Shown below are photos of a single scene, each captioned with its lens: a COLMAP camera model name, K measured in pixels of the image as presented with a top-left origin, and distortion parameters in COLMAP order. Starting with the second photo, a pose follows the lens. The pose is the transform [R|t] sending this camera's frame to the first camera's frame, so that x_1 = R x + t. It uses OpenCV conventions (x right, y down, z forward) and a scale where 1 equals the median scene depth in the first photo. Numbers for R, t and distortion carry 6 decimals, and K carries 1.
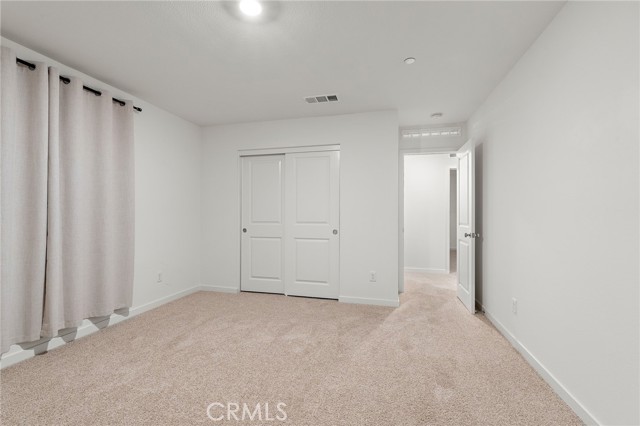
lens RADIAL K [[284.3, 0, 320.4], [0, 284.3, 213.4], [0, 0, 1]] dist [-0.000464, 0.000122]
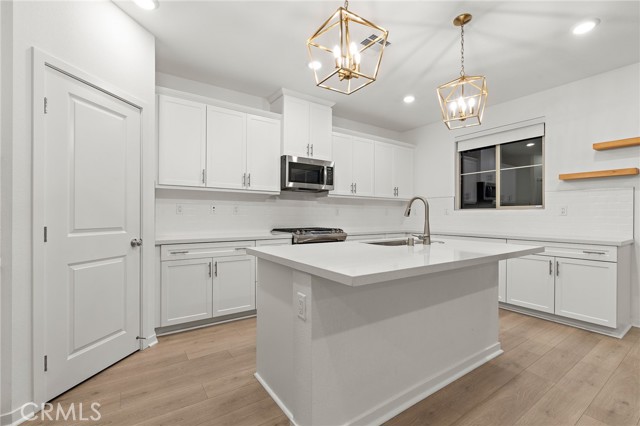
lens RADIAL K [[284.3, 0, 314.2], [0, 284.3, 215.0], [0, 0, 1]] dist [-0.000464, 0.000122]
pose [[0.651760, -0.002379, 0.758422, -0.166310], [-0.001864, 0.999987, 0.004738, -0.000076], [-0.758423, -0.004501, 0.651747, 0.314614]]
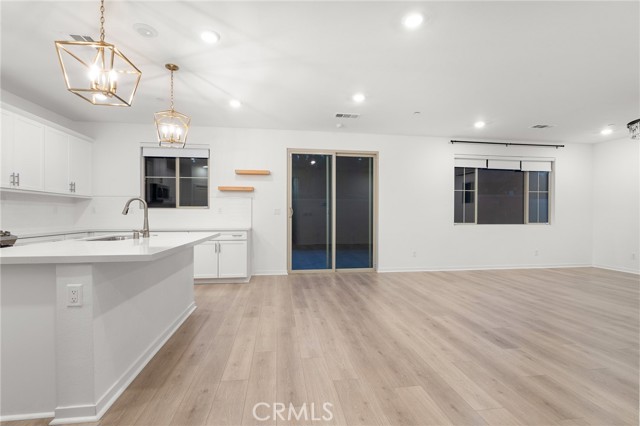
lens RADIAL K [[284.3, 0, 319.1], [0, 284.3, 216.1], [0, 0, 1]] dist [-0.000464, 0.000122]
pose [[-0.395879, -0.012127, 0.918223, -0.410020], [-0.006272, 0.999925, 0.010502, -0.001035], [-0.918281, -0.001602, -0.395925, 0.405570]]
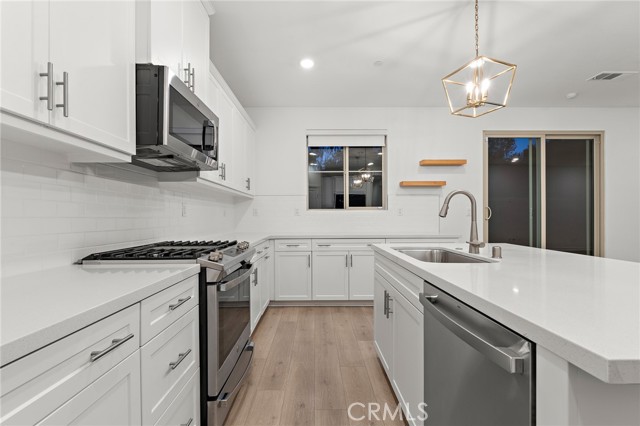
lens RADIAL K [[284.3, 0, 317.6], [0, 284.3, 213.4], [0, 0, 1]] dist [-0.000464, 0.000122]
pose [[-0.274773, 0.005418, 0.961494, 0.070323], [-0.001116, 0.999982, -0.005954, 0.003052], [-0.961509, -0.002709, -0.274762, 0.896954]]
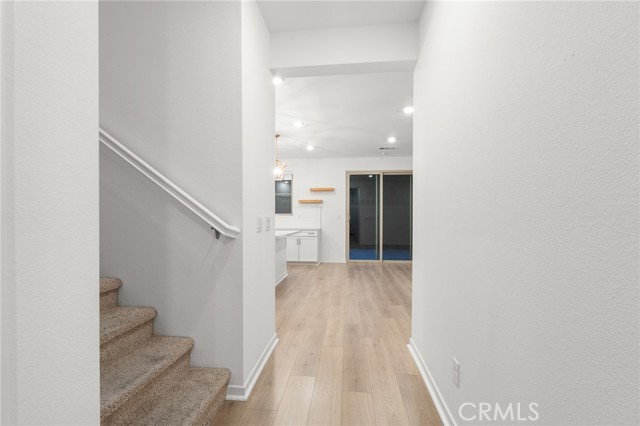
lens RADIAL K [[284.3, 0, 314.5], [0, 284.3, 221.5], [0, 0, 1]] dist [-0.000464, 0.000122]
pose [[-0.147714, -0.014161, 0.988929, -0.936263], [-0.006158, 0.999891, 0.013399, -0.002259], [-0.989011, -0.004111, -0.147785, 0.490531]]
